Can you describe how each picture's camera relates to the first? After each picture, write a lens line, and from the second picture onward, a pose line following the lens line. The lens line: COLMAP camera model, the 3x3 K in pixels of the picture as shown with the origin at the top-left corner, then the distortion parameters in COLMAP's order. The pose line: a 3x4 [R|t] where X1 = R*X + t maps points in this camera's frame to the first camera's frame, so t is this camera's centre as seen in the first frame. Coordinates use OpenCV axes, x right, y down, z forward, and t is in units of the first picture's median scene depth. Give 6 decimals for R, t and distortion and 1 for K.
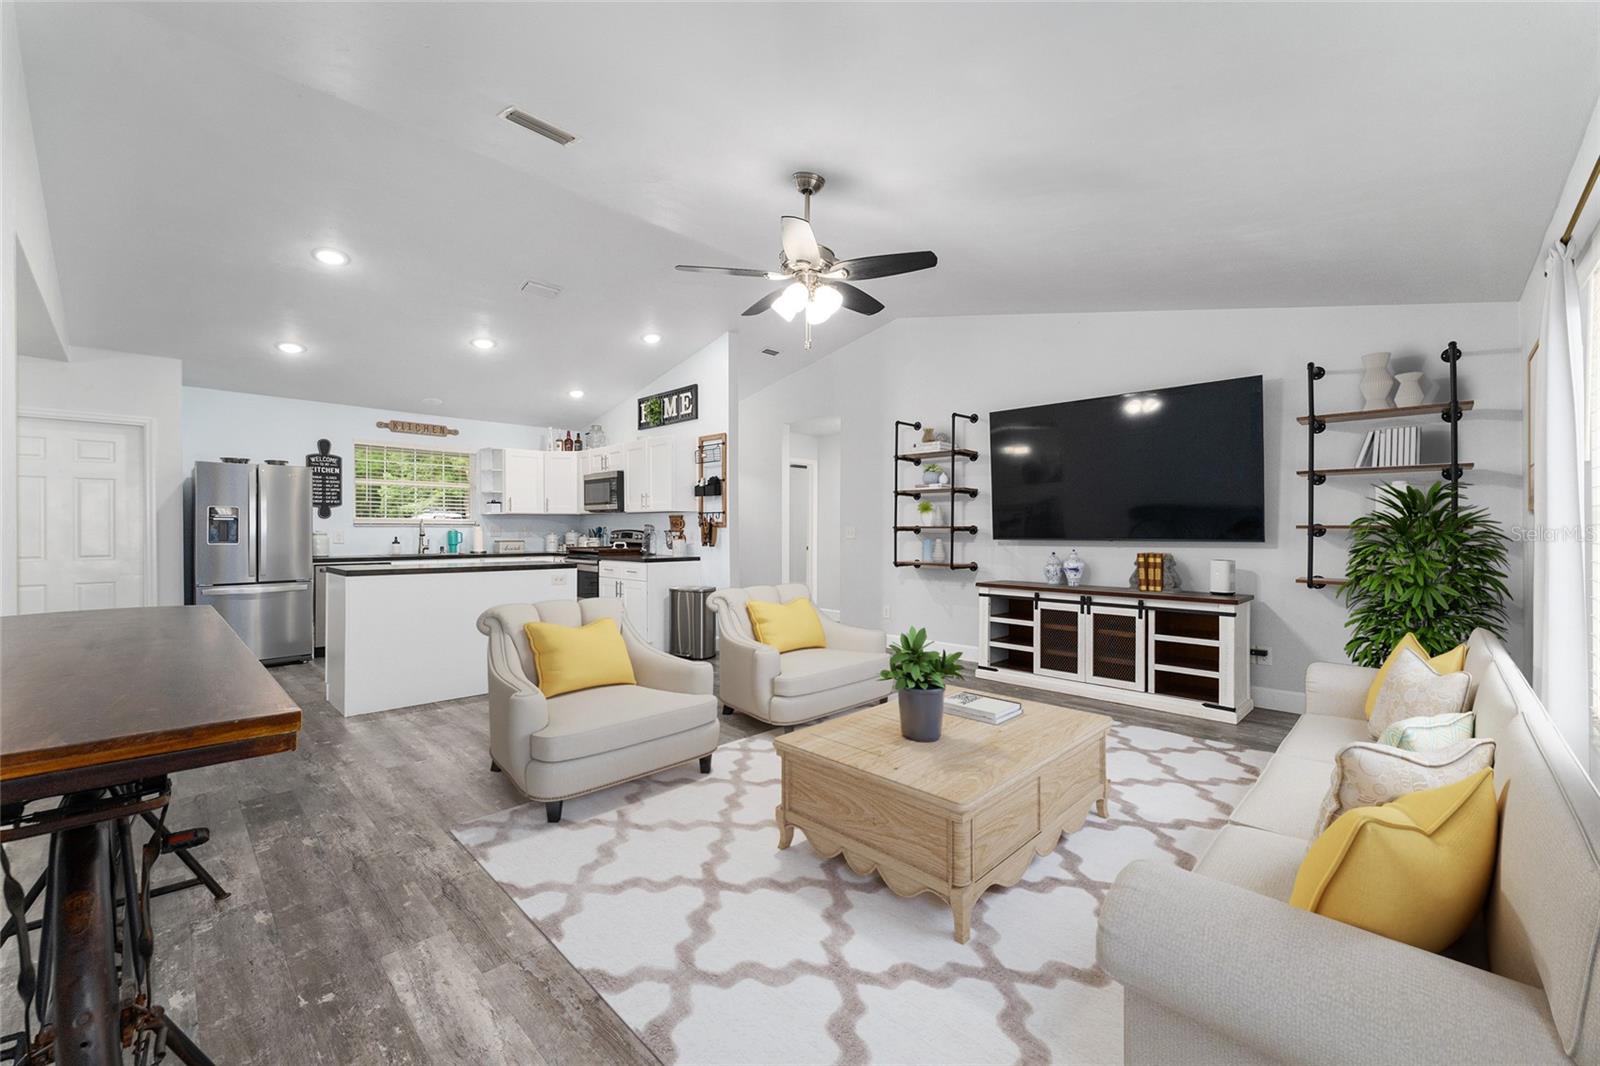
lens RADIAL K [[639.8, 0, 798.7], [0, 639.8, 532.5], [0, 0, 1]] dist [0.000110, -0.000015]
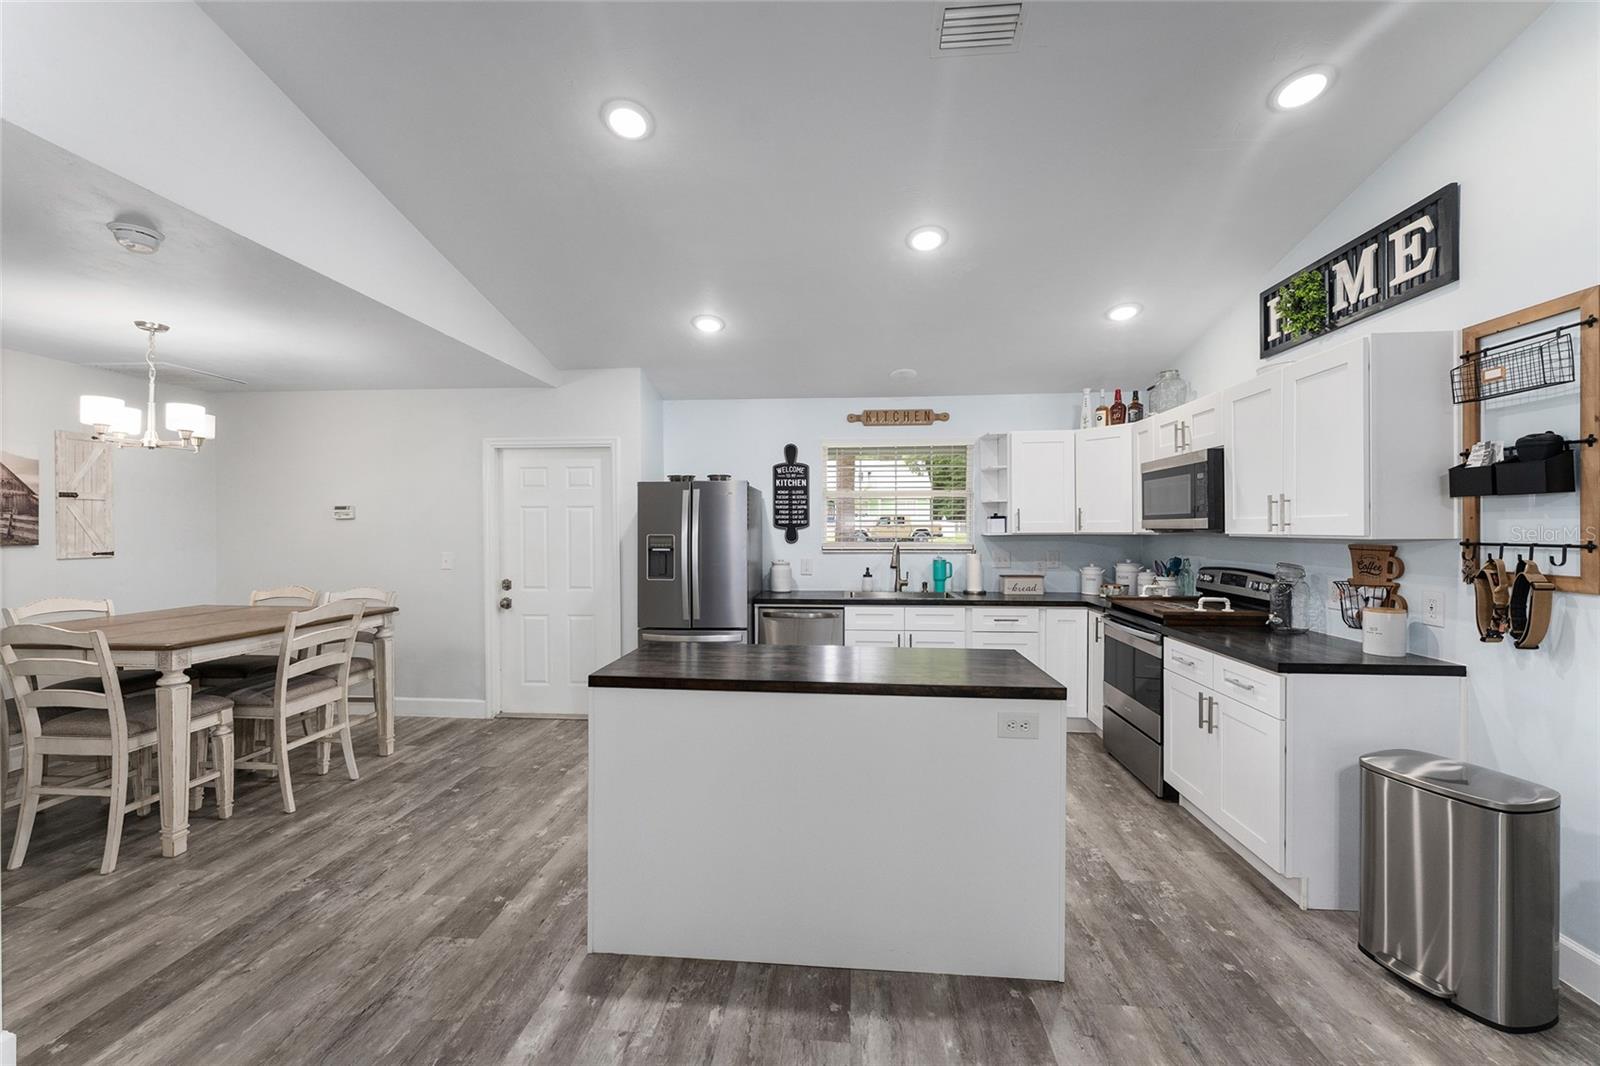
lens RADIAL K [[639.8, 0, 798.7], [0, 639.8, 532.5], [0, 0, 1]] dist [0.000110, -0.000015]
pose [[0.638177, 0.002484, -0.769885, -0.118059], [-0.001205, 0.999997, 0.002227, -0.036865], [0.769888, -0.000493, 0.638178, 0.490544]]
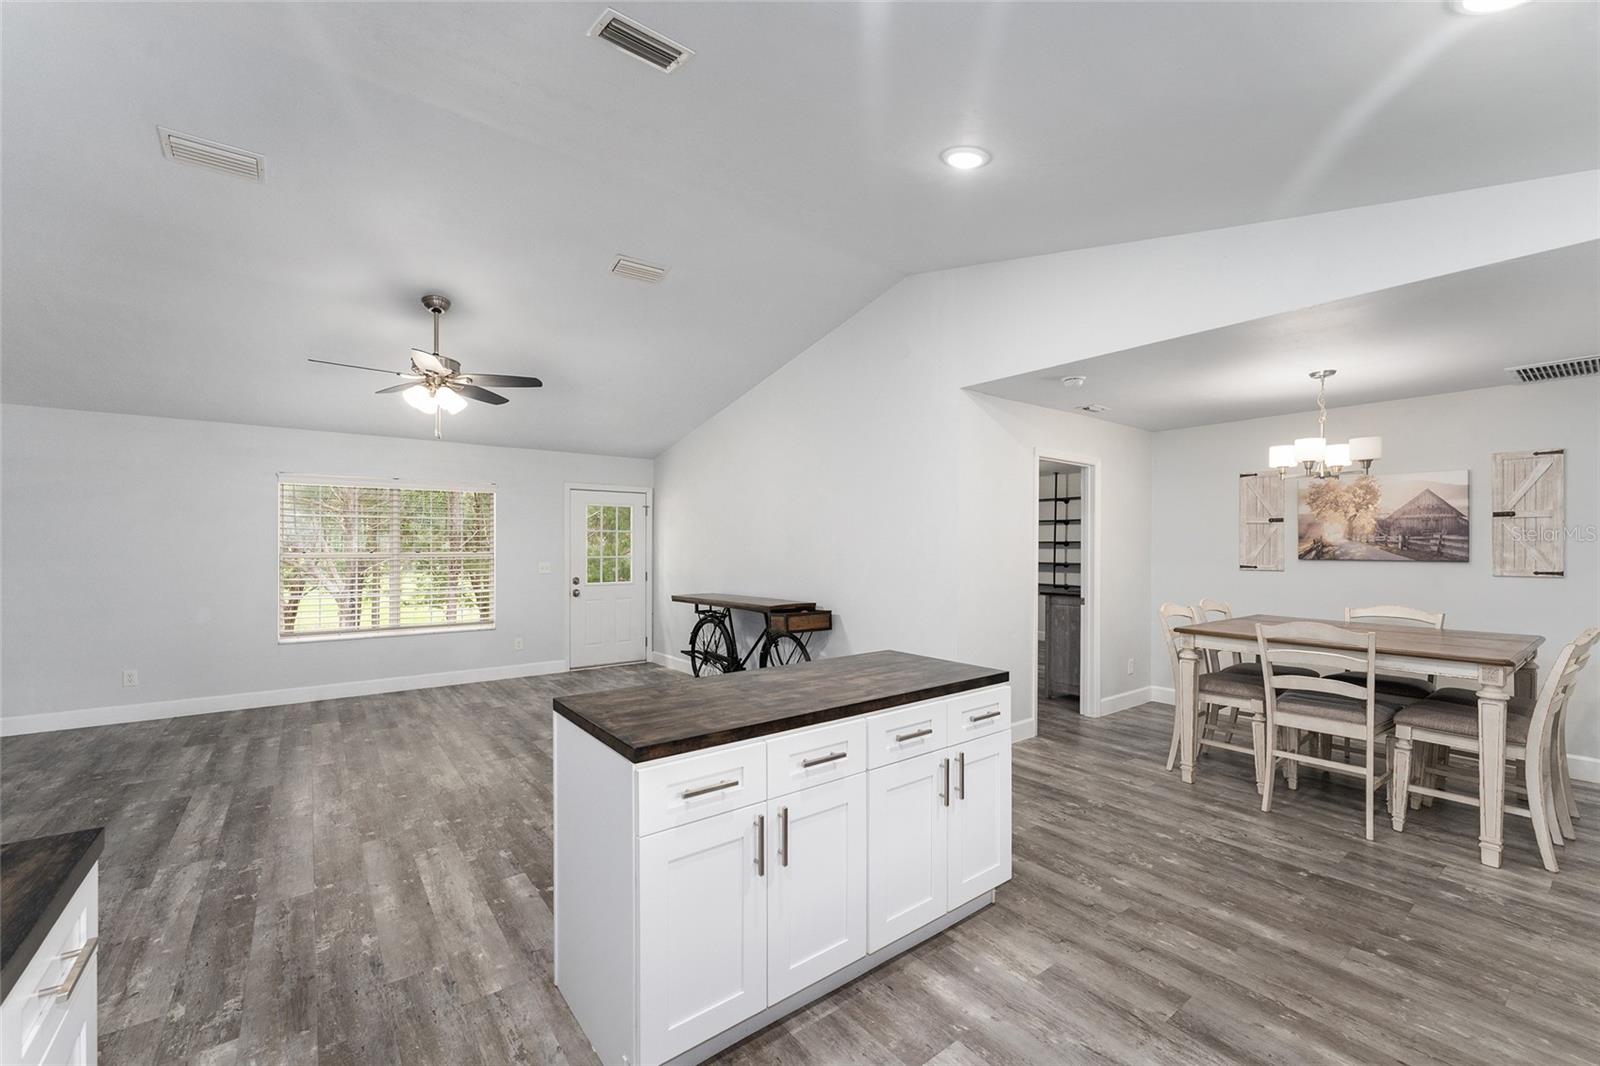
lens RADIAL K [[645.0, 0, 795.4], [0, 645.0, 565.3], [0, 0, 1]] dist [0.000459, -0.000023]
pose [[-0.990040, -0.006991, 0.140610, -0.488467], [-0.002430, 0.999466, 0.032581, -0.039809], [-0.140763, 0.031915, -0.989529, 1.177851]]
